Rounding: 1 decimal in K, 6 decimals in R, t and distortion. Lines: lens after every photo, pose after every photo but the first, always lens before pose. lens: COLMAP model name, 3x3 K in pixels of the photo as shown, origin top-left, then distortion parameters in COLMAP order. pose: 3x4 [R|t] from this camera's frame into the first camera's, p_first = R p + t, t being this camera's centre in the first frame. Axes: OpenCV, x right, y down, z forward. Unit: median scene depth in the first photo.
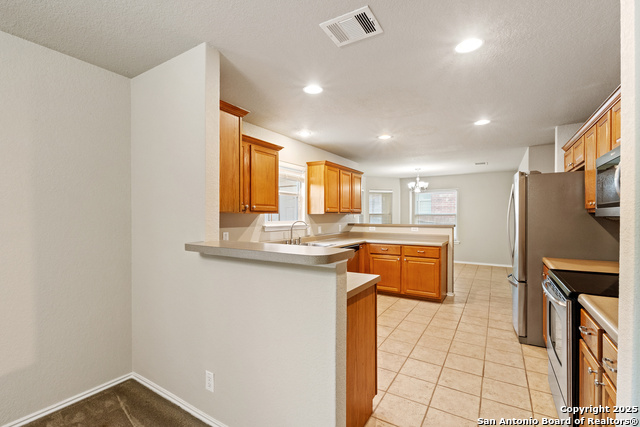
lens RADIAL K [[289.0, 0, 319.5], [0, 289.0, 217.5], [0, 0, 1]] dist [-0.002038, -0.000065]
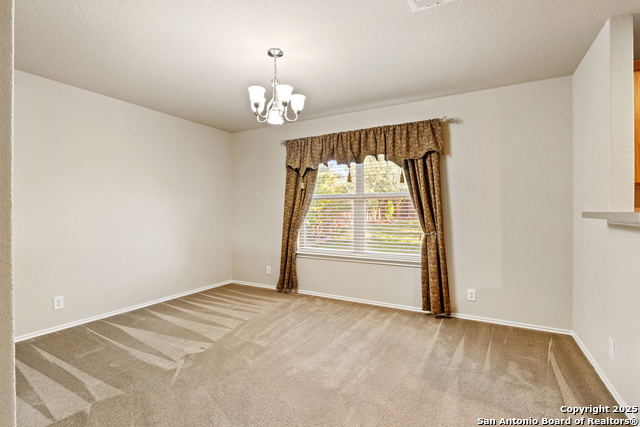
lens RADIAL K [[306.0, 0, 319.5], [0, 306.0, 211.5], [0, 0, 1]] dist [-0.000761, 0.000099]
pose [[0.050303, 0.000879, -0.998734, 0.274678], [-0.008892, 0.999960, 0.000432, 0.039121], [0.998694, 0.008859, 0.050309, -0.034754]]
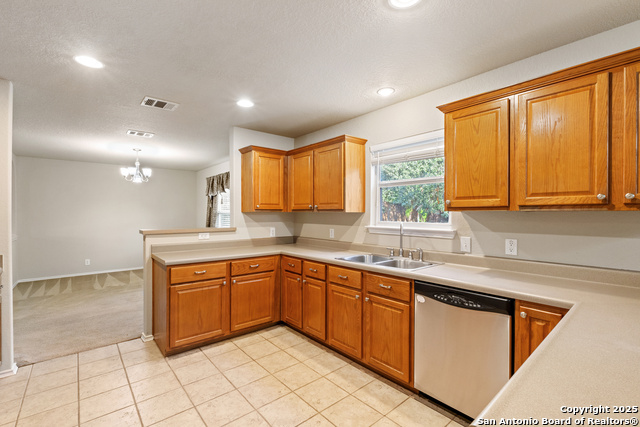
lens RADIAL K [[286.1, 0, 318.4], [0, 286.1, 215.2], [0, 0, 1]] dist [-0.001095, -0.000162]
pose [[-0.306559, 0.005837, -0.951834, 0.562747], [-0.007468, 0.999936, 0.008537, -0.008528], [0.951822, 0.009726, -0.306495, 0.948435]]
